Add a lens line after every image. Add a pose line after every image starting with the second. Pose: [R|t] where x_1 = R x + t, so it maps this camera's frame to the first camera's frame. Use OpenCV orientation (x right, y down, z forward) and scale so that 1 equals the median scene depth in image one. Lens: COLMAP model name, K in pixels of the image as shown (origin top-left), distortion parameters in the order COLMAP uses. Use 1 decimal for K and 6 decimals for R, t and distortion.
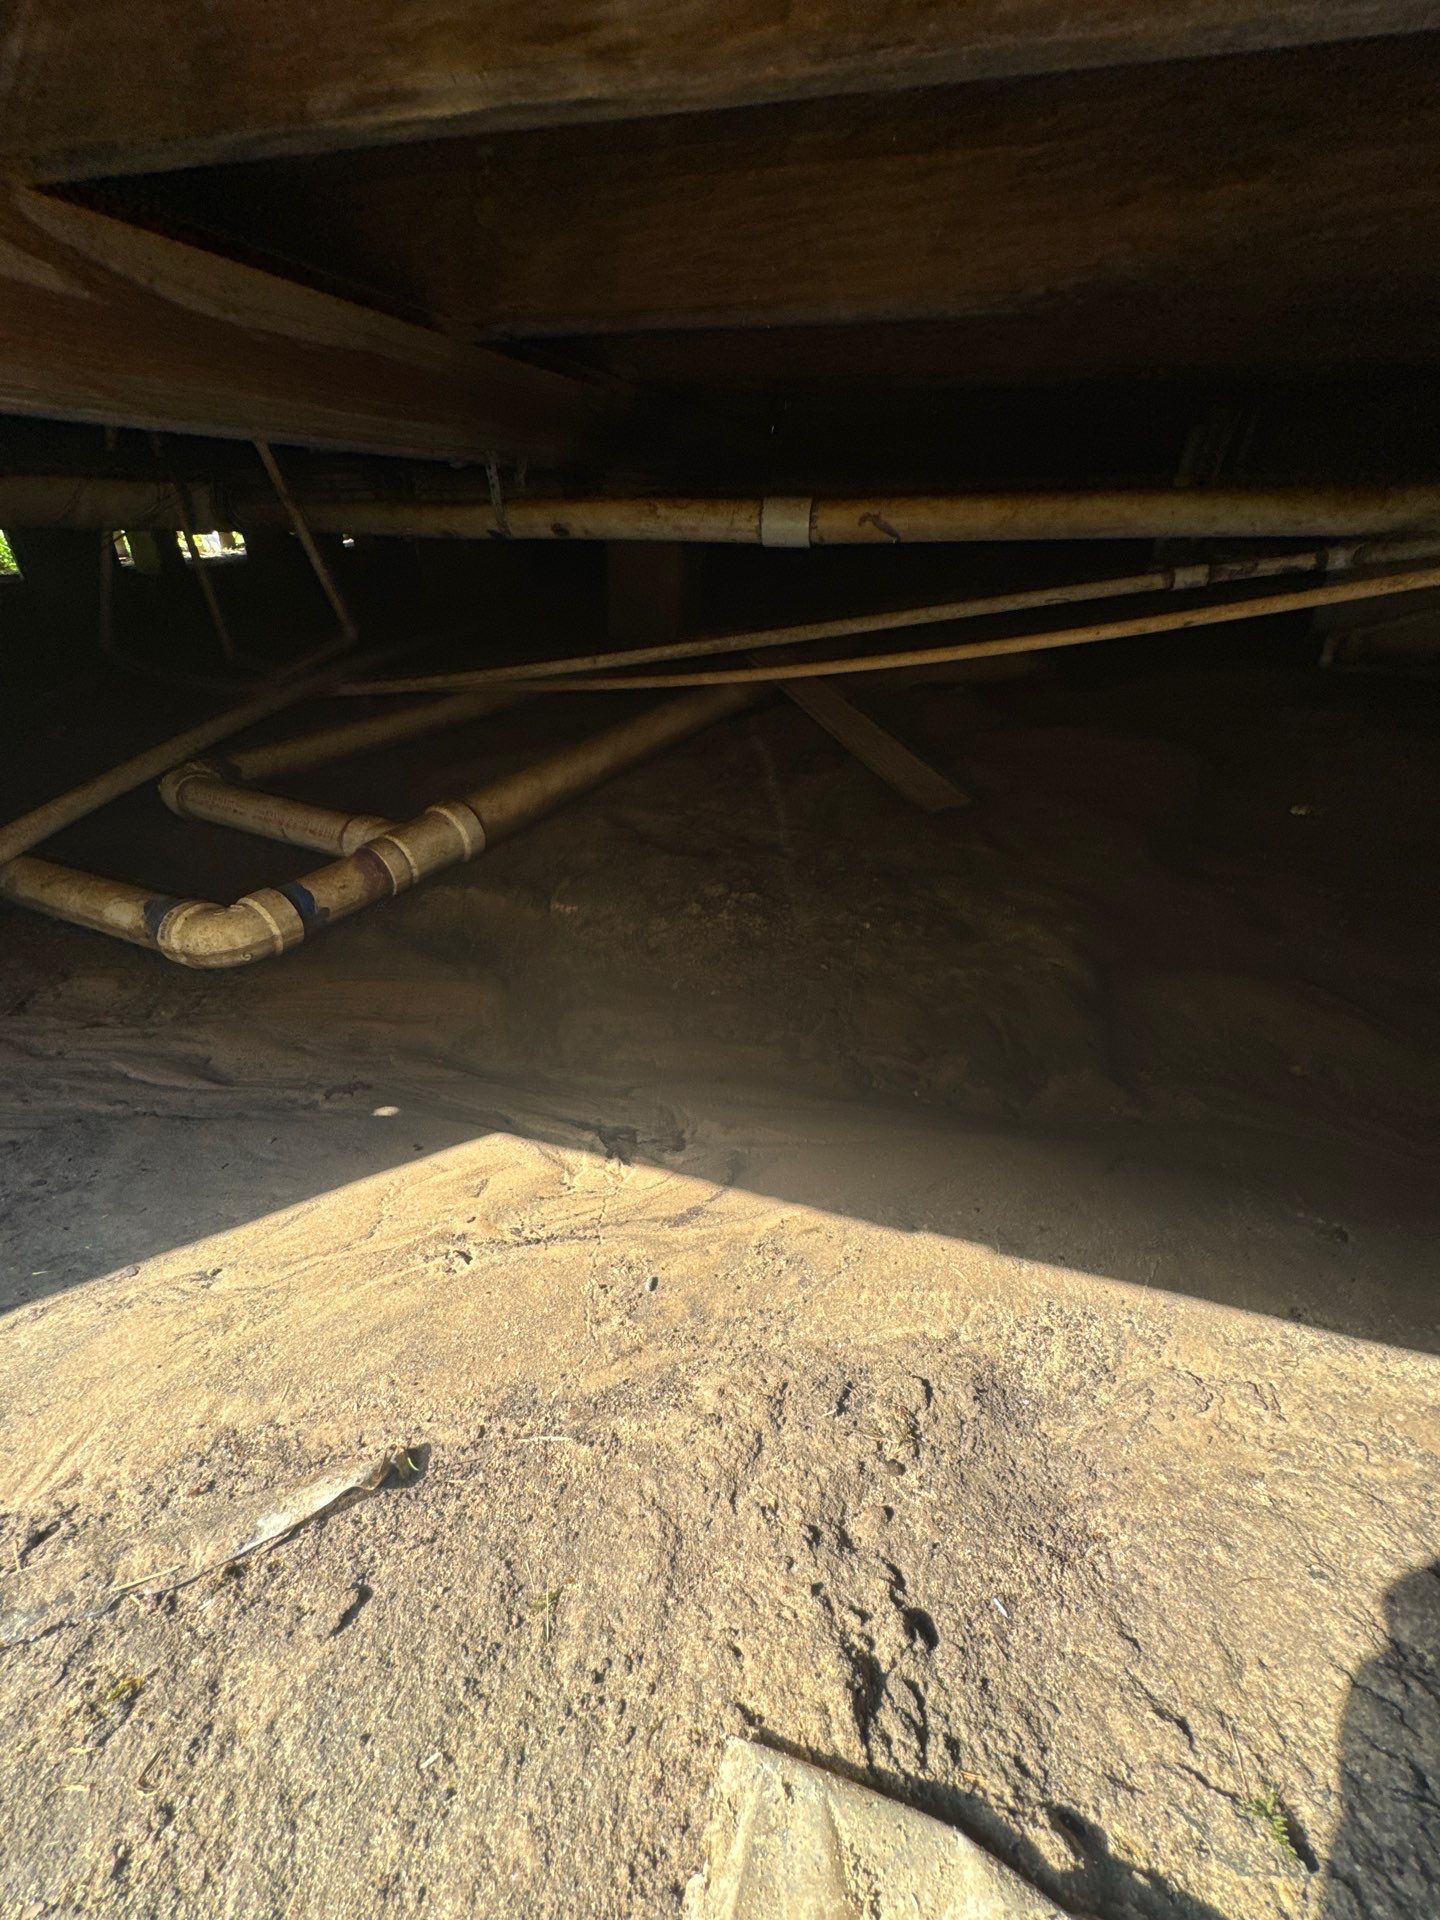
lens RADIAL K [[773.6, 0, 717.2], [0, 773.6, 954.2], [0, 0, 1]] dist [-0.006022, 0.001113]
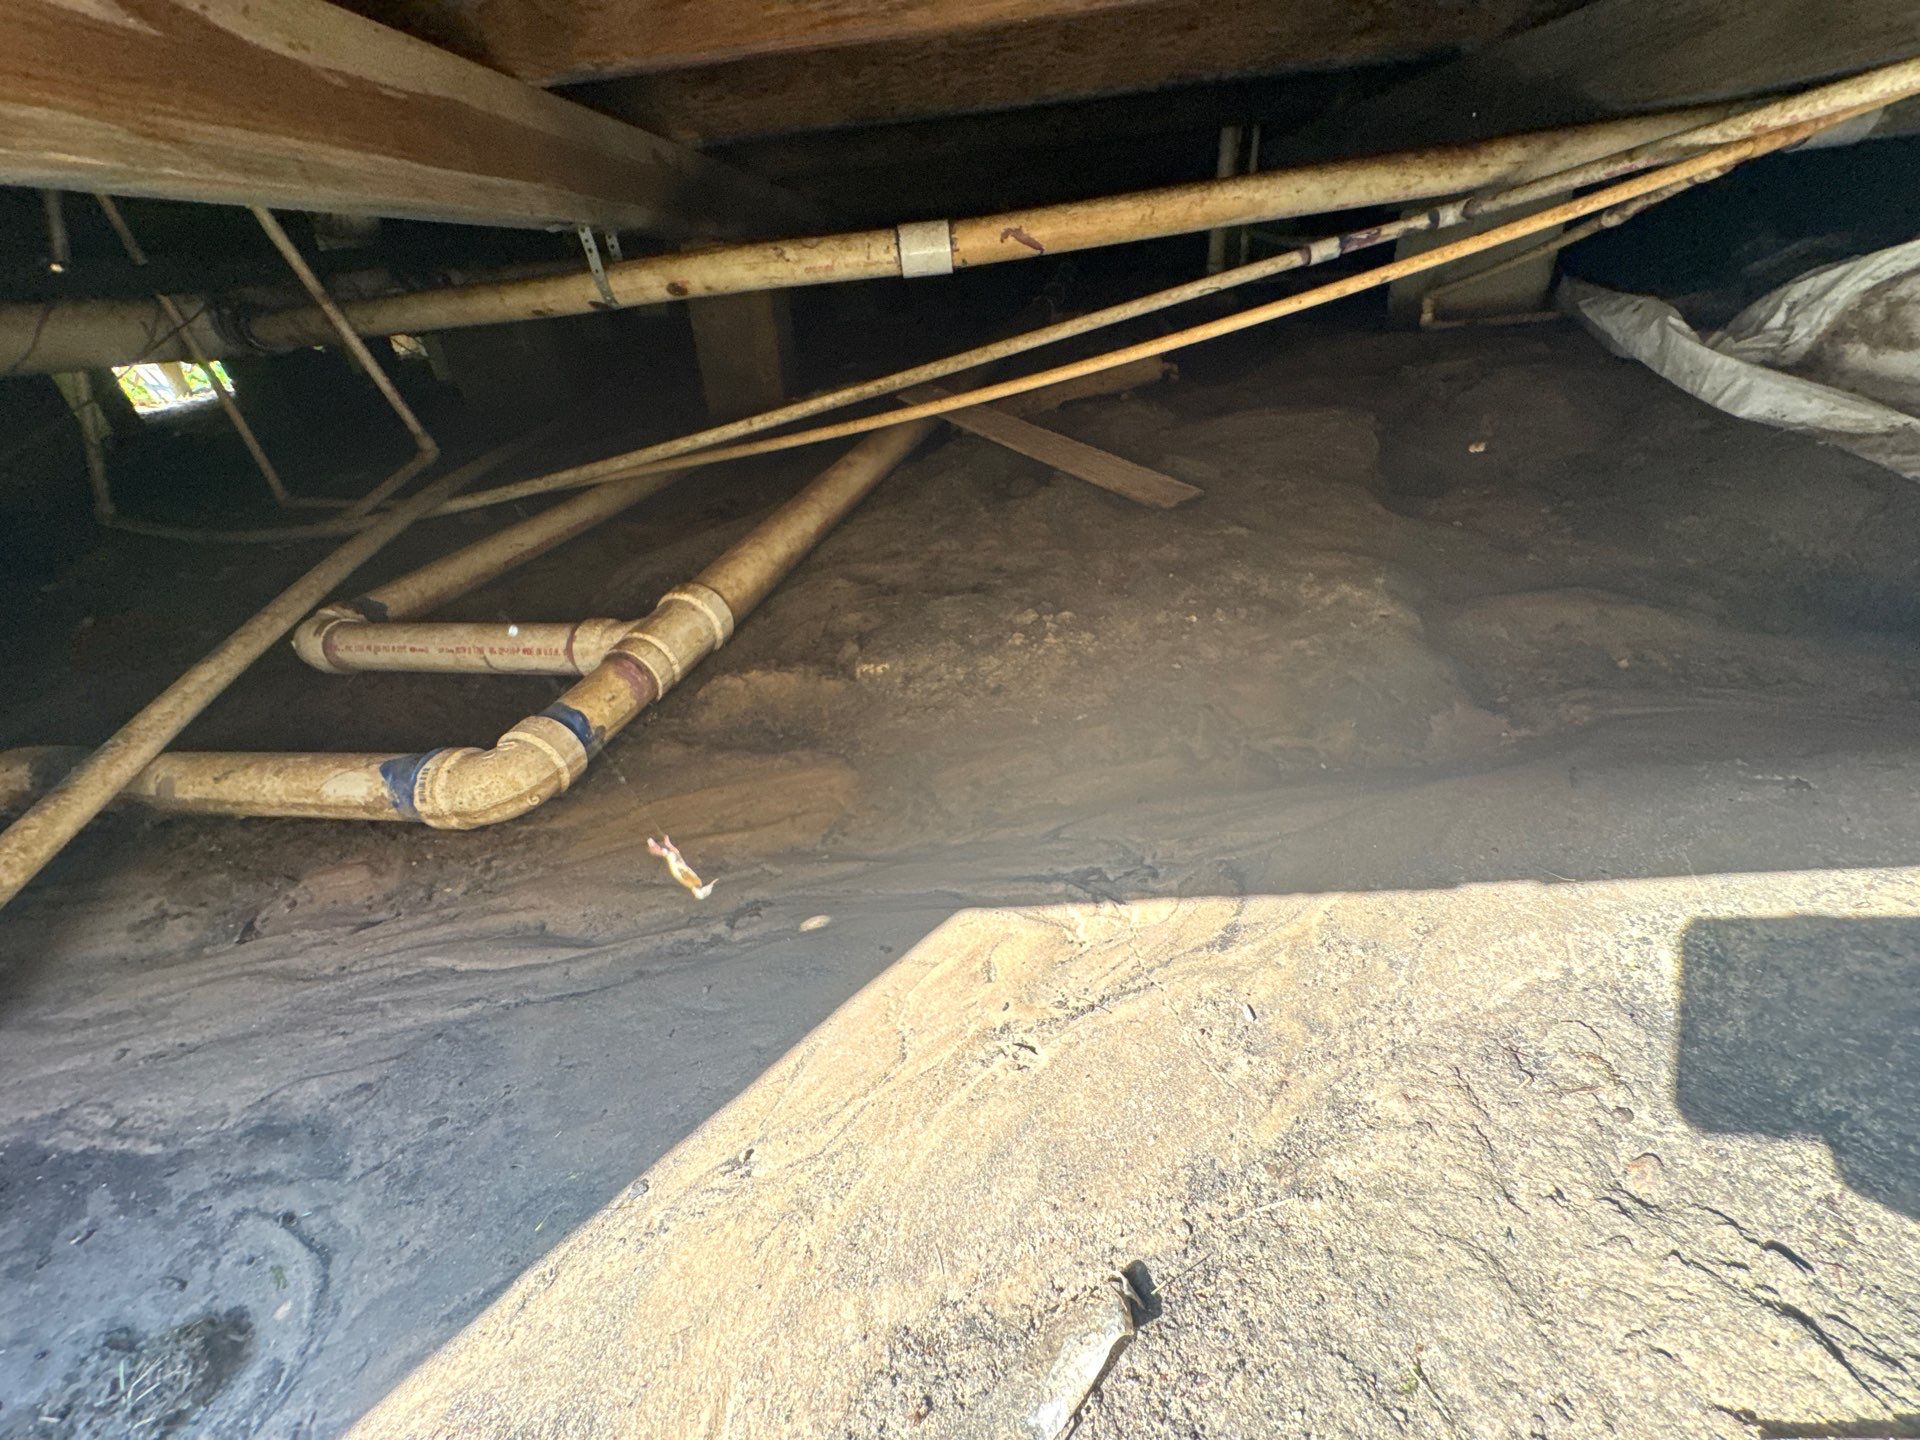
lens RADIAL K [[773.6, 0, 954.4], [0, 773.6, 718.0], [0, 0, 1]] dist [-0.006022, 0.001113]
pose [[0.961186, -0.219065, 0.167724, -0.278033], [0.218986, 0.975539, 0.019200, 0.000345], [-0.167827, 0.018274, 0.985647, 0.095346]]
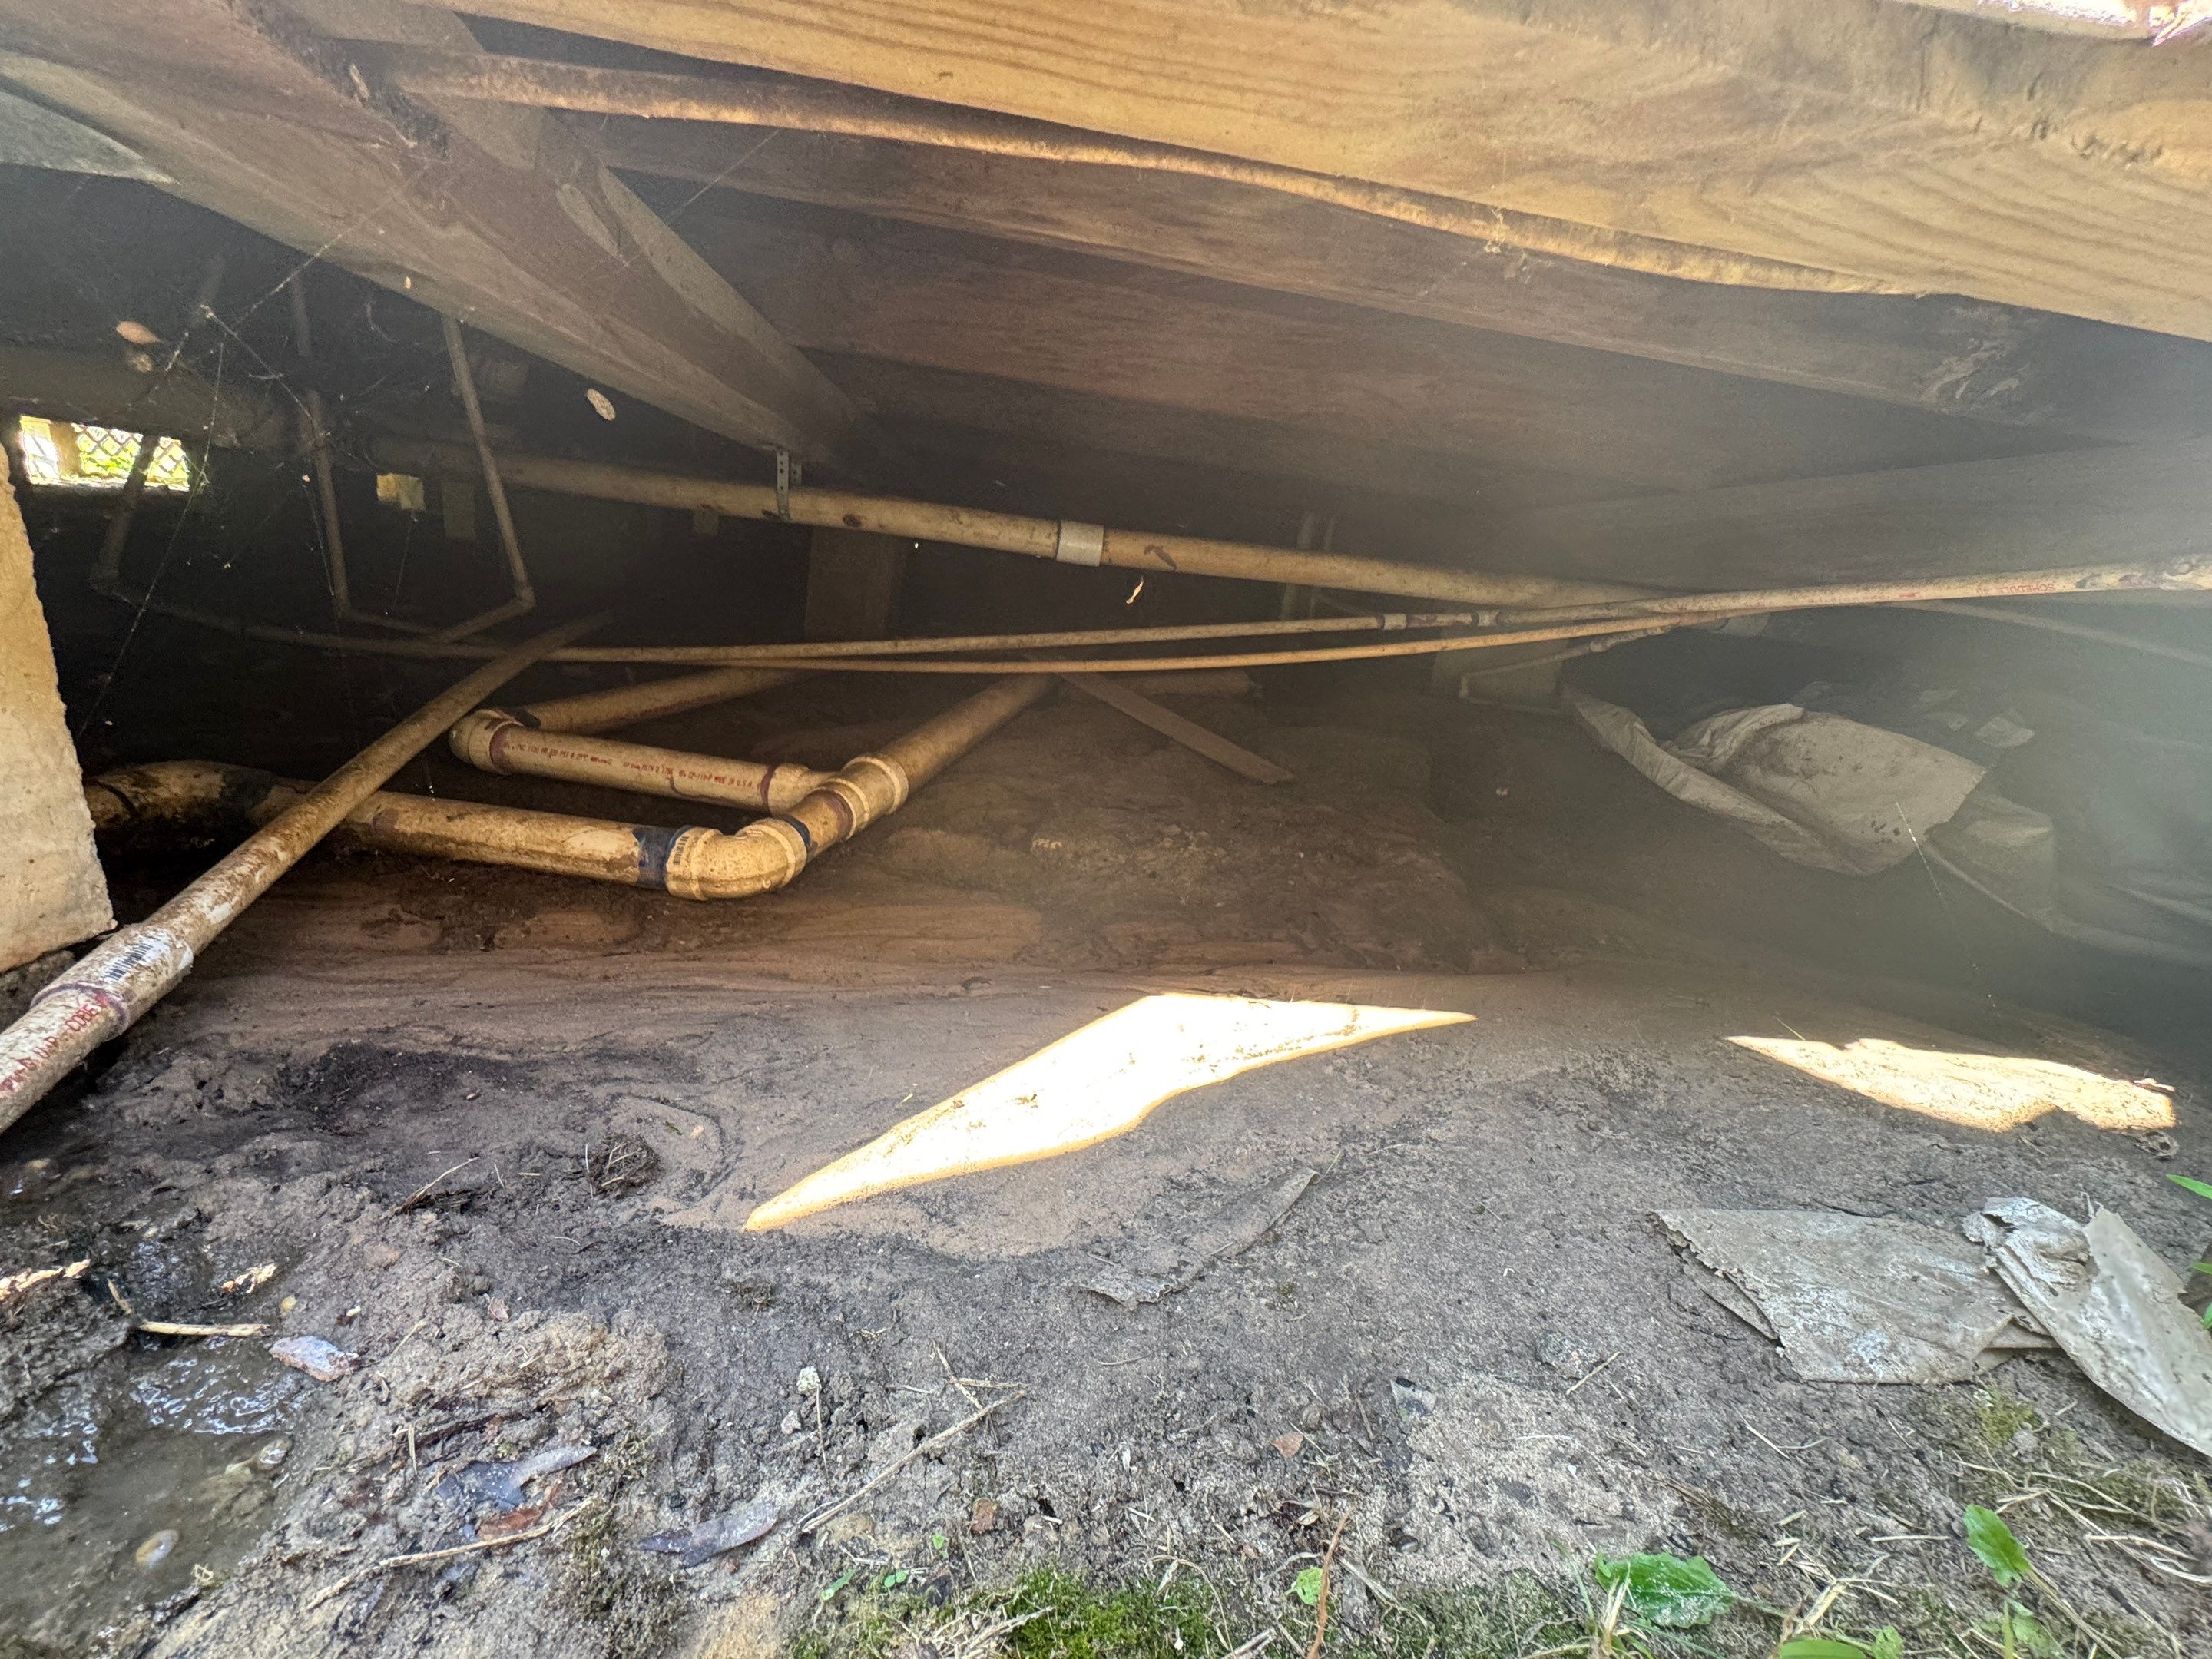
lens RADIAL K [[891.2, 0, 1102.7], [0, 891.2, 819.3], [0, 0, 1]] dist [-0.006022, 0.001113]
pose [[0.927367, 0.013928, 0.373895, -0.602572], [0.069380, 0.975574, -0.208425, 0.173853], [-0.367665, 0.219227, 0.903749, -0.154970]]
